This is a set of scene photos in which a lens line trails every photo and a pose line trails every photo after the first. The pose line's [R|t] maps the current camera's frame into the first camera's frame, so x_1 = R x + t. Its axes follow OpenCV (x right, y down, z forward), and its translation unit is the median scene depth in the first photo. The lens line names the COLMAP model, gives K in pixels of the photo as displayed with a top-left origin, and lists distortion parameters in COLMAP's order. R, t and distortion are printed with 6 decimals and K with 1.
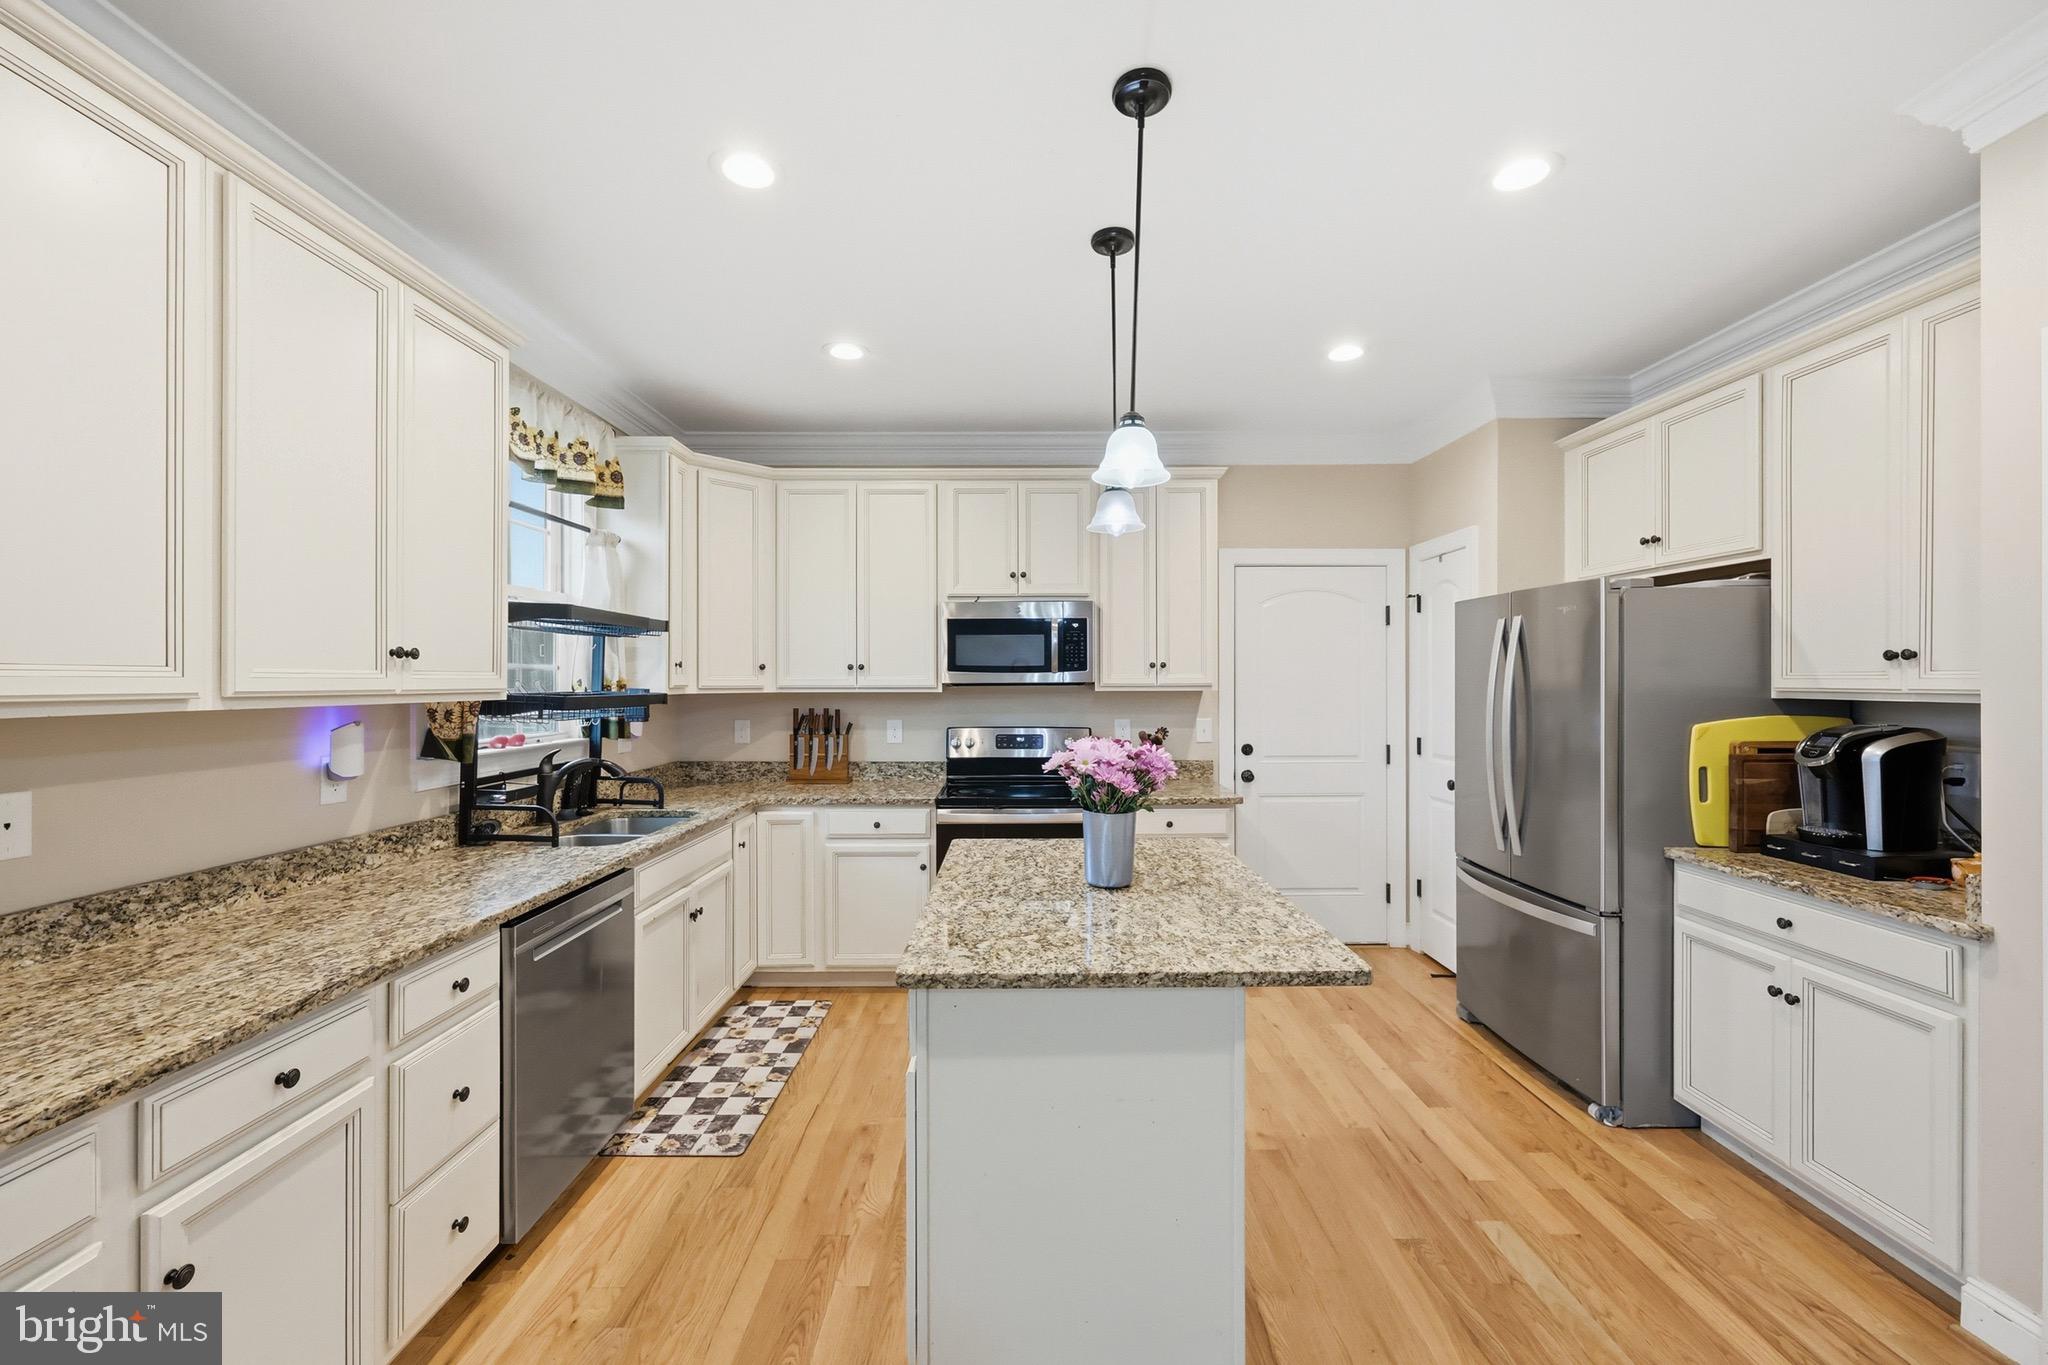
lens RADIAL K [[824.8, 0, 1024.5], [0, 824.8, 683.9], [0, 0, 1]] dist [-0.002058, 0.000115]
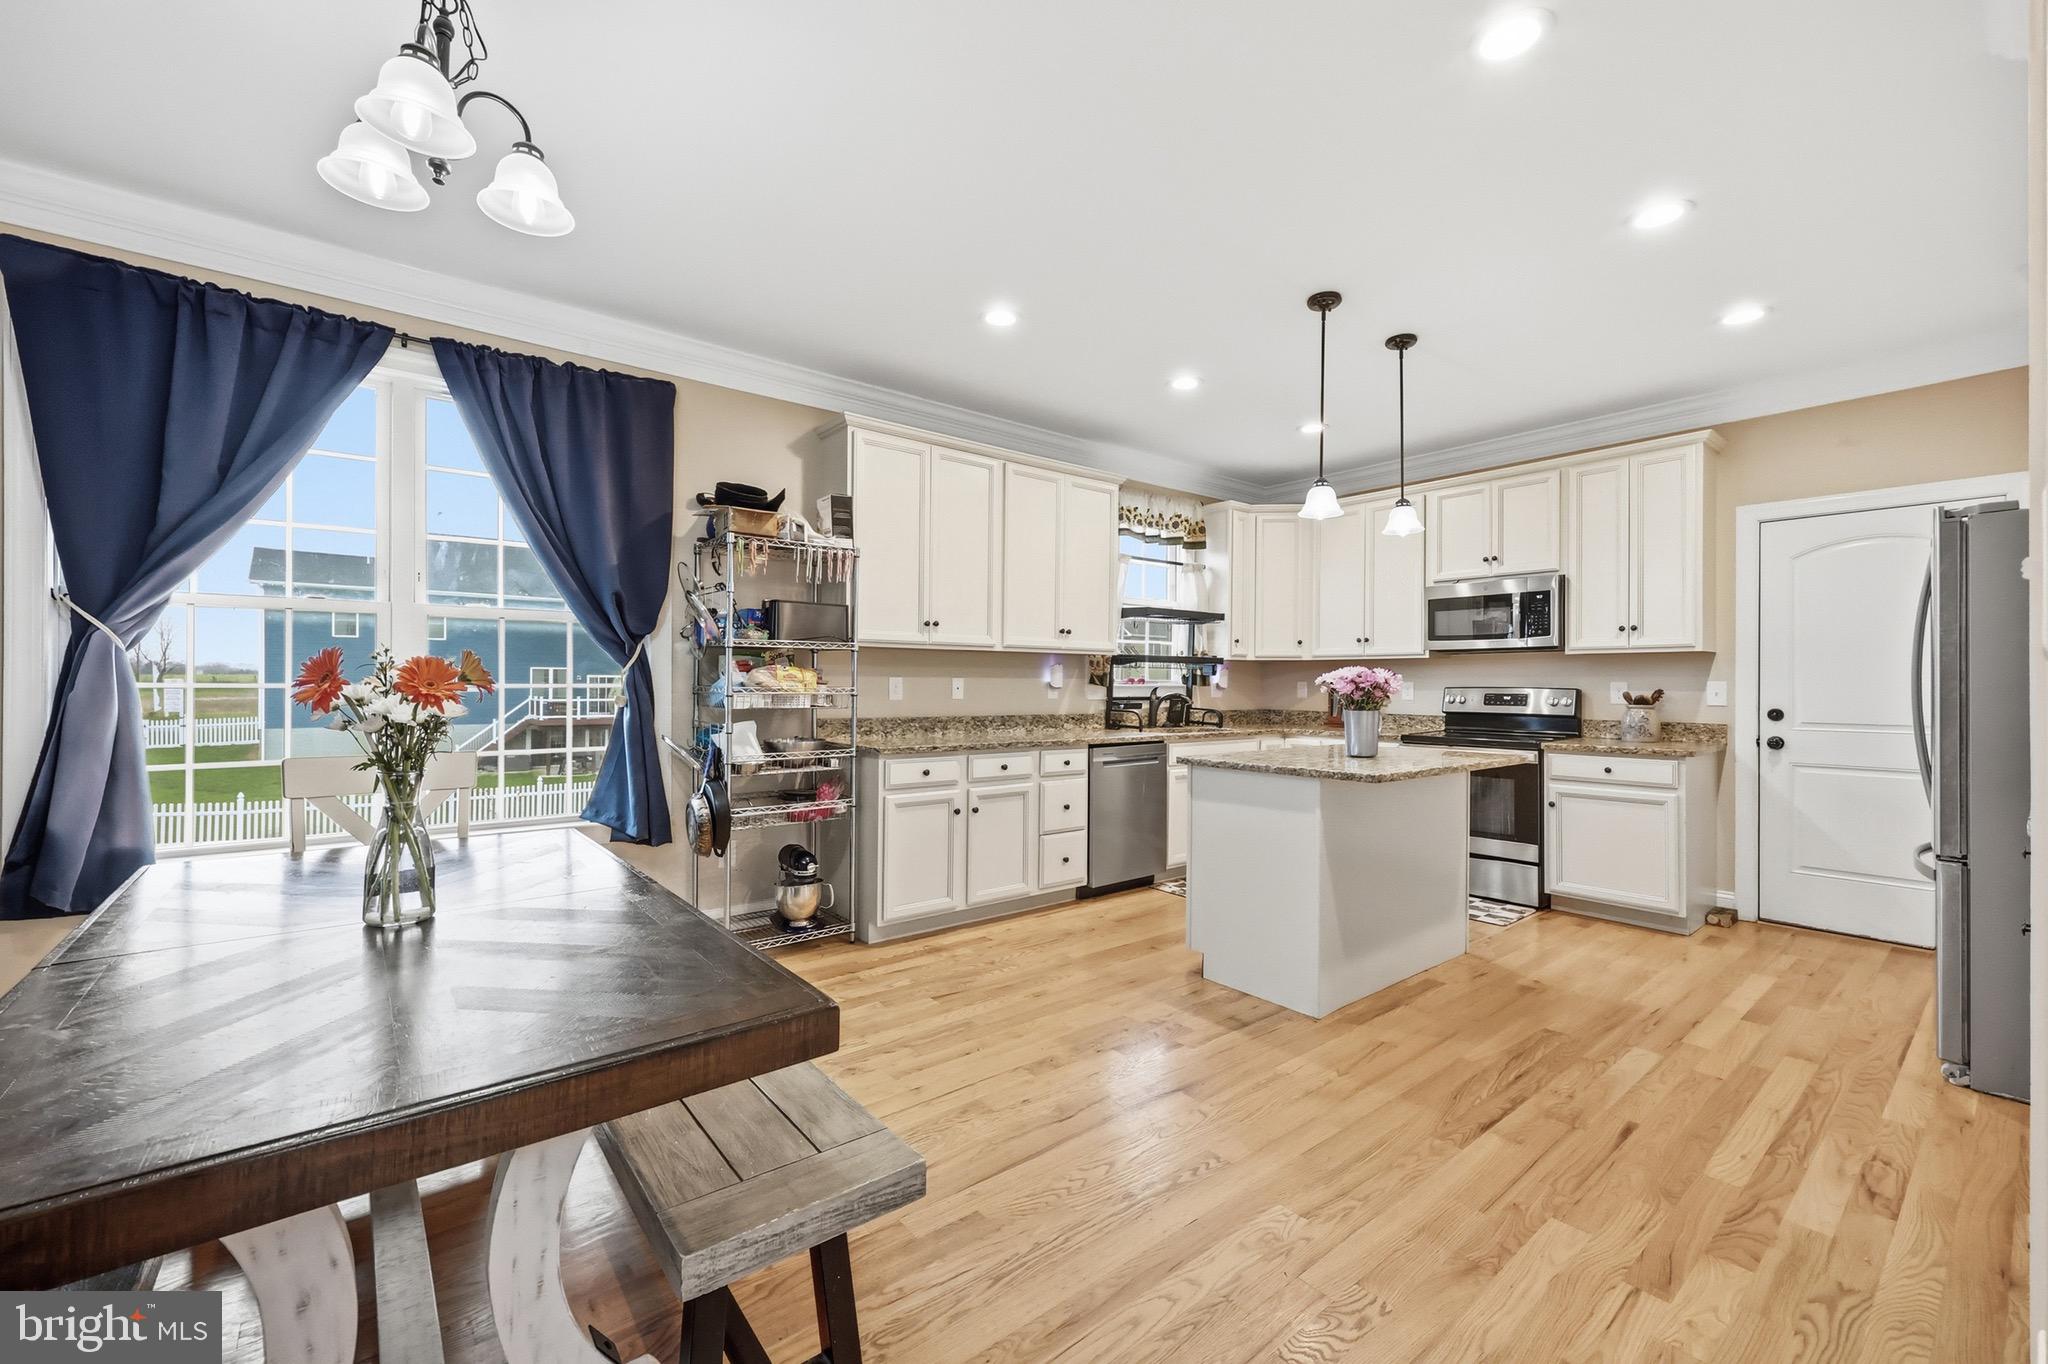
lens RADIAL K [[824.8, 0, 1024.5], [0, 824.8, 683.4], [0, 0, 1]] dist [-0.002058, 0.000115]
pose [[0.622503, 0.005249, -0.782600, 0.600587], [-0.009298, 0.999957, -0.000689, 0.066717], [0.782563, 0.007706, 0.622524, -0.329450]]
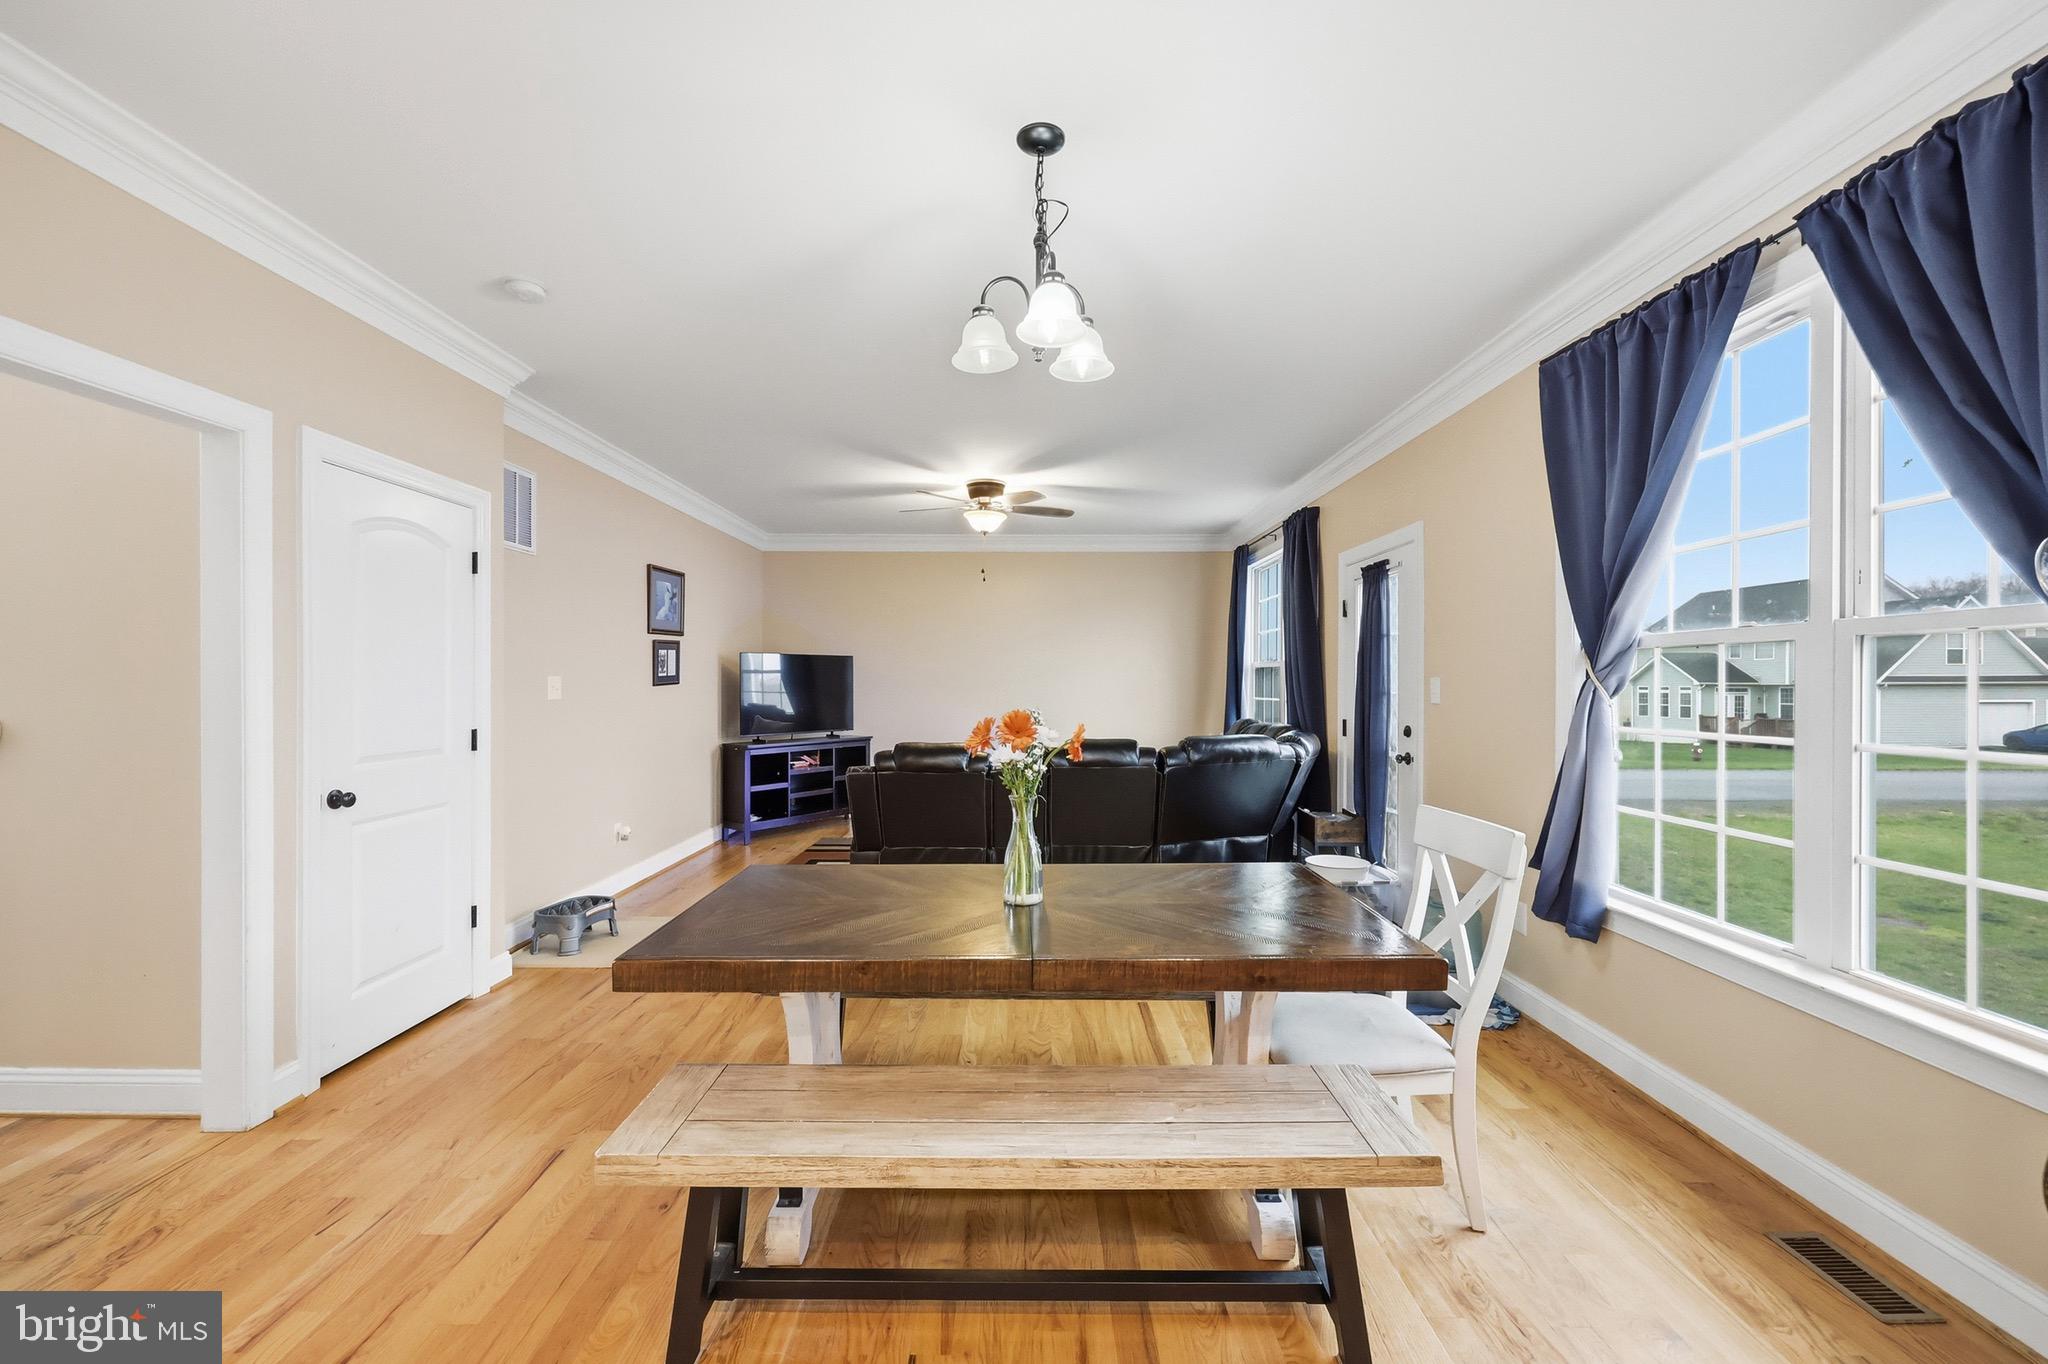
lens RADIAL K [[834.7, 0, 1024.5], [0, 834.7, 683.6], [0, 0, 1]] dist [0.001665, -0.000327]
pose [[-0.999999, -0.001134, 0.000366, 0.043387], [-0.001132, 0.999991, 0.004024, 0.028065], [-0.000370, 0.004024, -0.999992, 0.320214]]
